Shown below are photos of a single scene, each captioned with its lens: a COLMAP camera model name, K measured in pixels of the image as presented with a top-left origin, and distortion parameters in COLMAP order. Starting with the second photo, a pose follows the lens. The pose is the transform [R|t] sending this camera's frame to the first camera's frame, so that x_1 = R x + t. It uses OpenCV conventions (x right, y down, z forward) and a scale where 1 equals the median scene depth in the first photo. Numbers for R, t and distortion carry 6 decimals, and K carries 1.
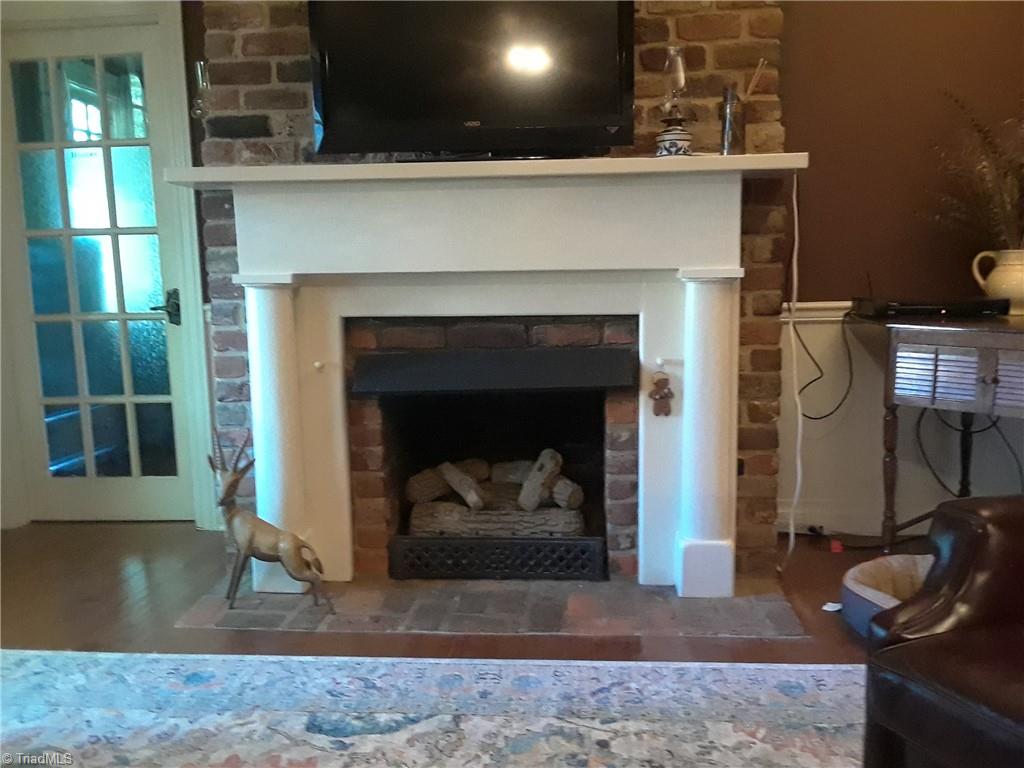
lens RADIAL K [[876.9, 0, 512.0], [0, 876.9, 384.4], [0, 0, 1]] dist [0.056774, -0.090683]
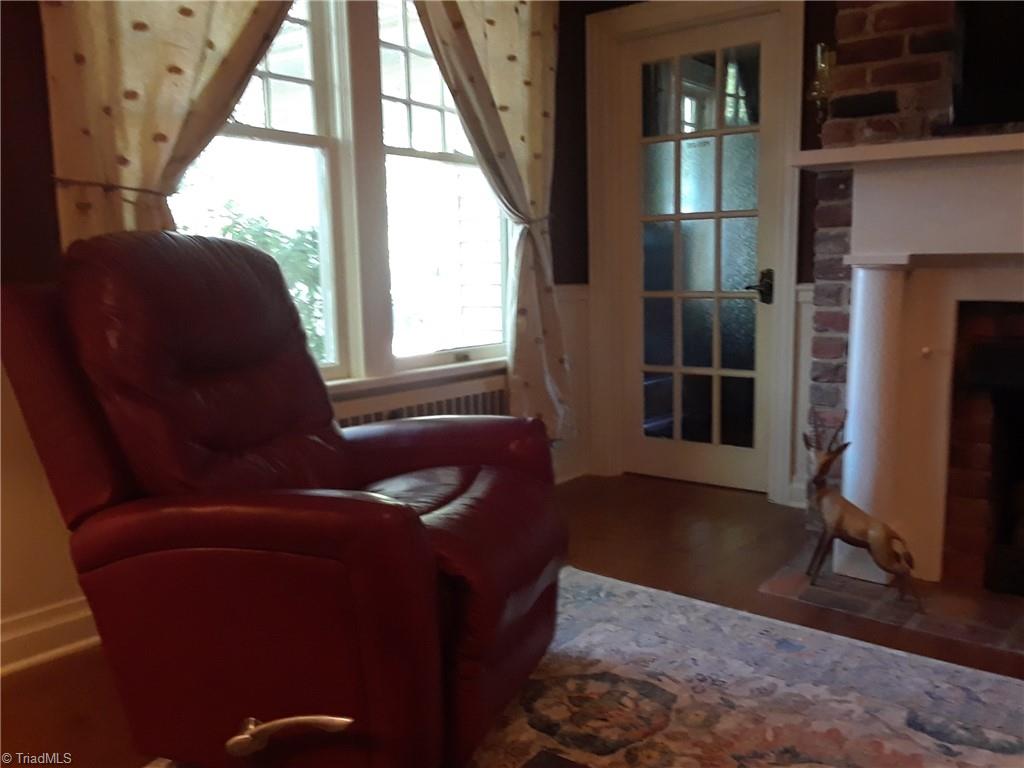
lens RADIAL K [[876.9, 0, 510.6], [0, 876.9, 384.3], [0, 0, 1]] dist [0.056774, -0.090683]
pose [[0.844064, 0.083605, -0.529685, -0.091672], [-0.072820, 0.996492, 0.041245, 0.006952], [0.531275, 0.003759, 0.847191, -0.045678]]
